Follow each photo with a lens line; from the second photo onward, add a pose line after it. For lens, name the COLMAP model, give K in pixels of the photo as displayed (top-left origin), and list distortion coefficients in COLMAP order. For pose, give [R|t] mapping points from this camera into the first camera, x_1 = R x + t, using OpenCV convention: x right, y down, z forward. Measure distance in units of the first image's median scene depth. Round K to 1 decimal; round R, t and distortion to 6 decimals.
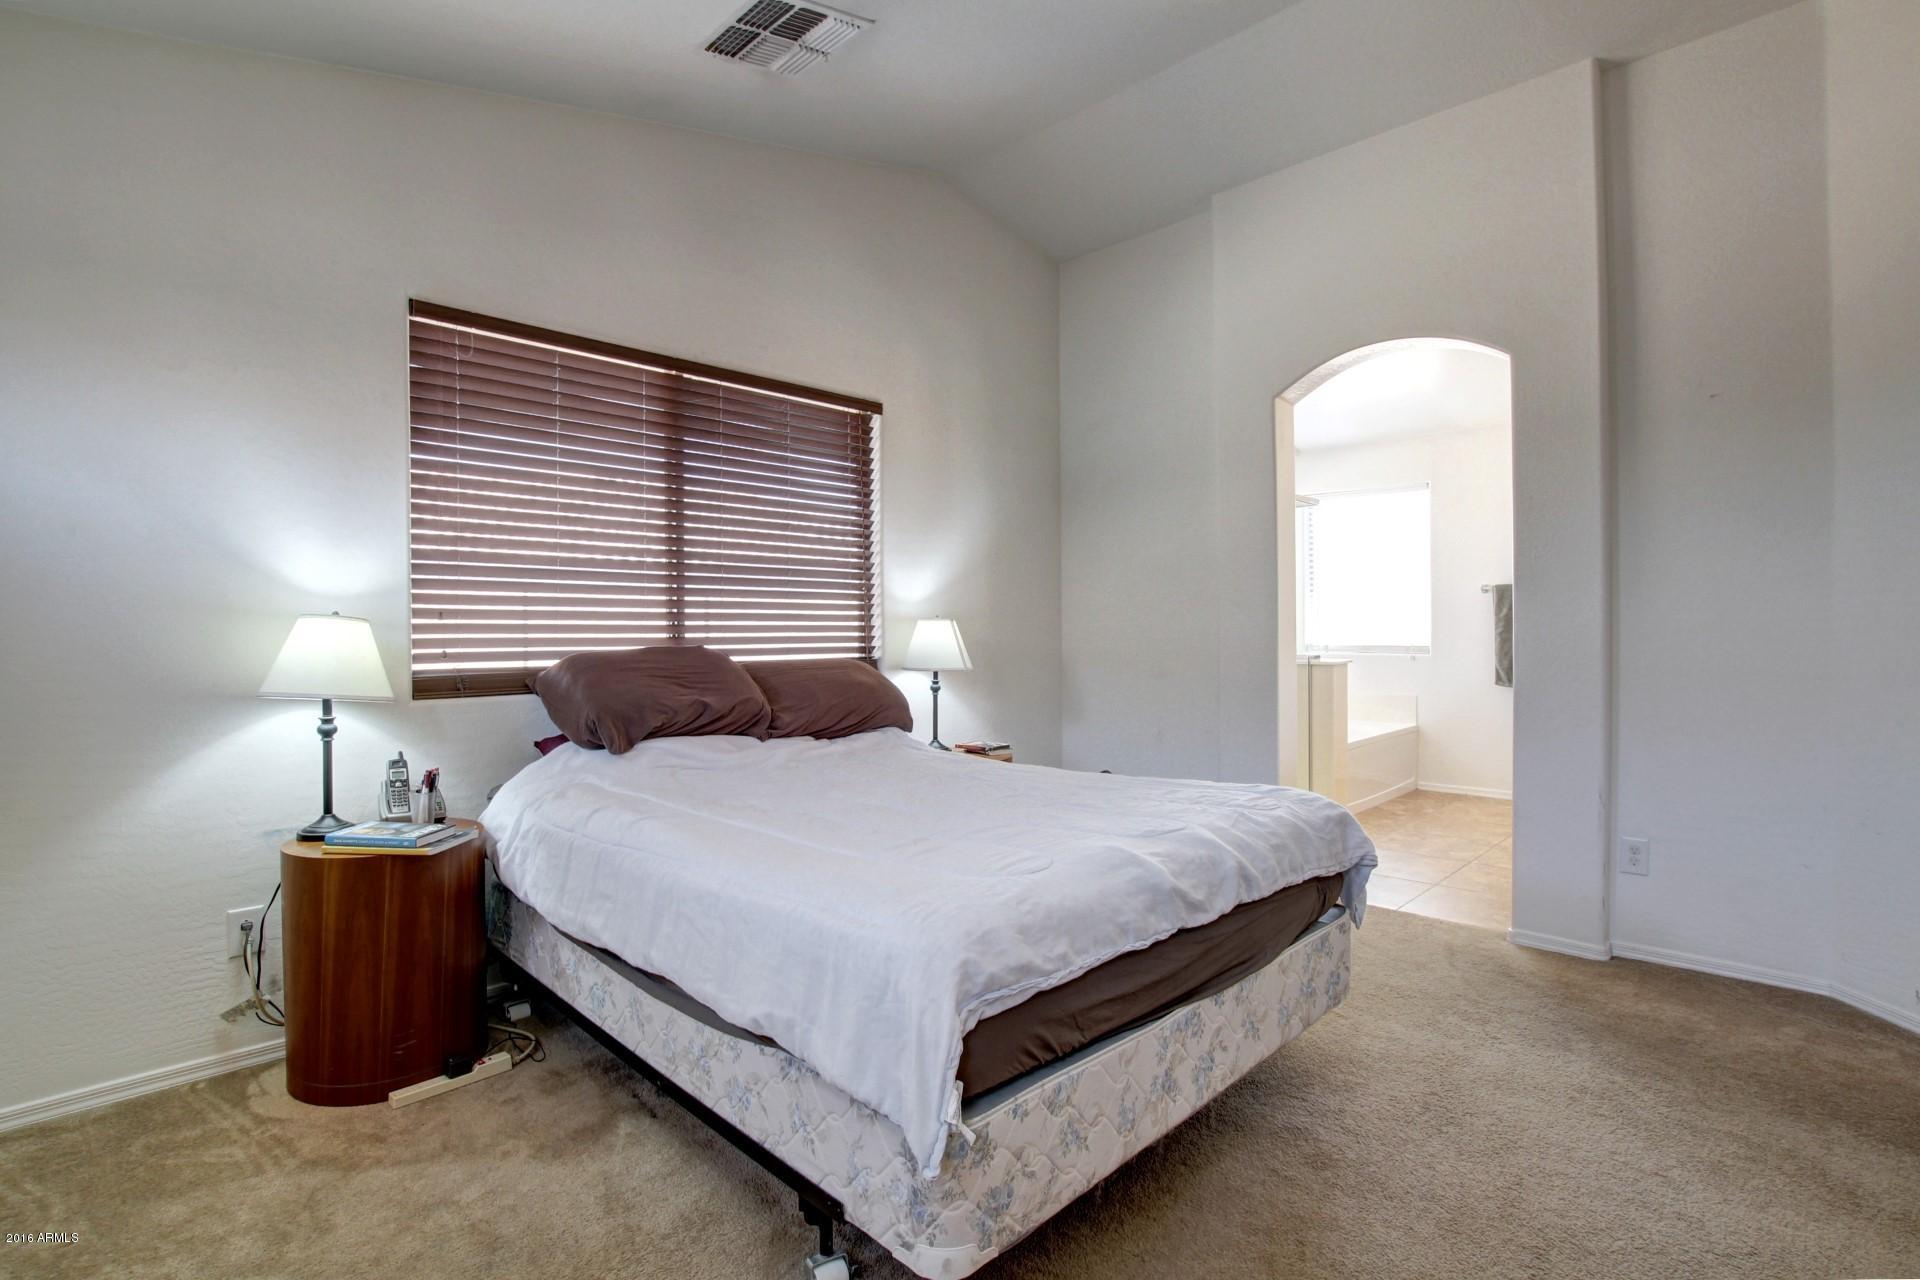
lens RADIAL K [[927.8, 0, 946.3], [0, 927.8, 634.5], [0, 0, 1]] dist [-0.041008, -0.000033]
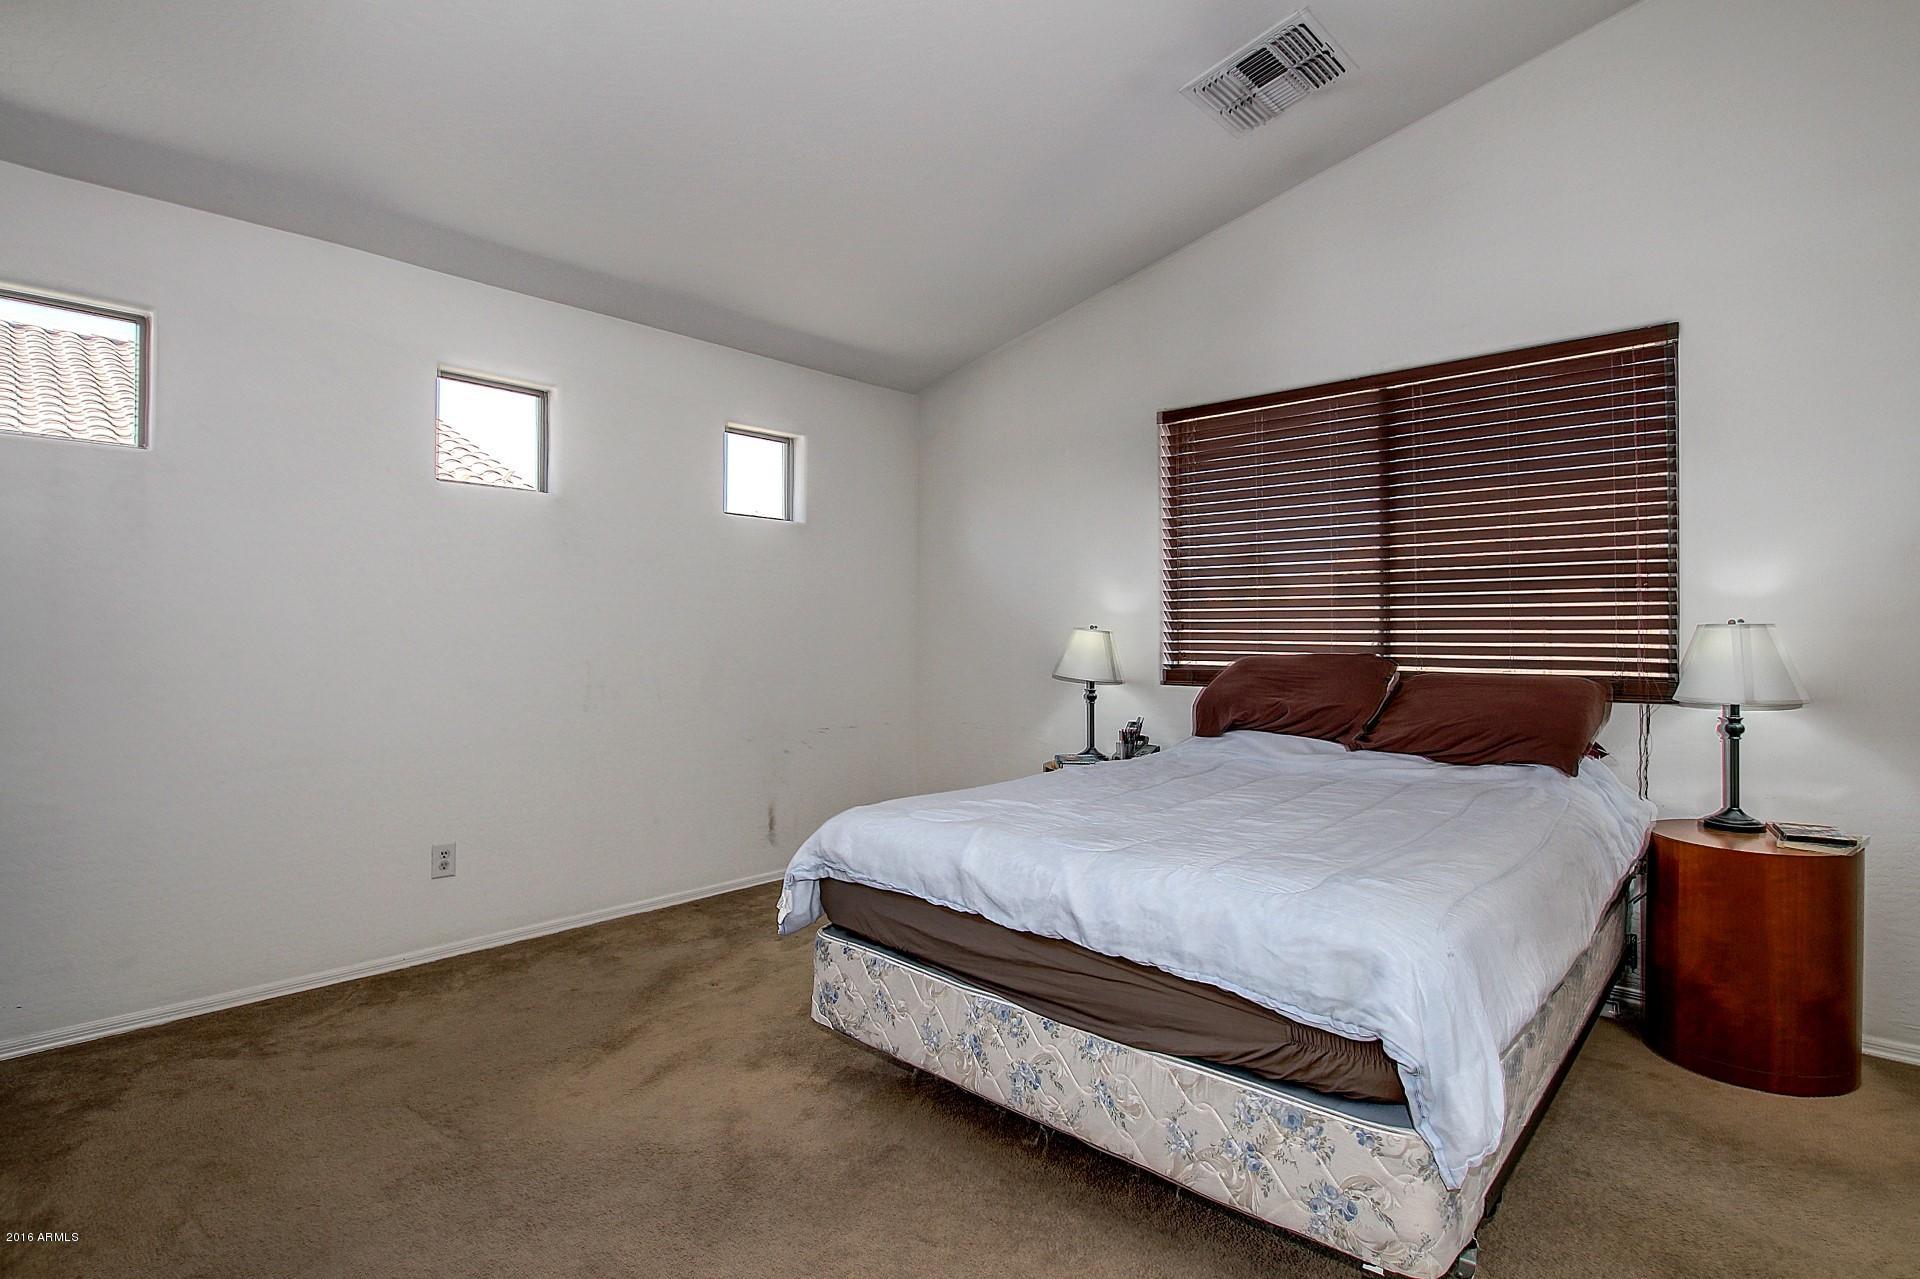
lens RADIAL K [[927.8, 0, 946.3], [0, 927.8, 634.0], [0, 0, 1]] dist [-0.041008, -0.000033]
pose [[0.014913, 0.000982, -0.999888, 1.338628], [-0.004498, 0.999989, 0.000915, -0.016726], [0.999879, 0.004483, 0.014918, 0.929004]]
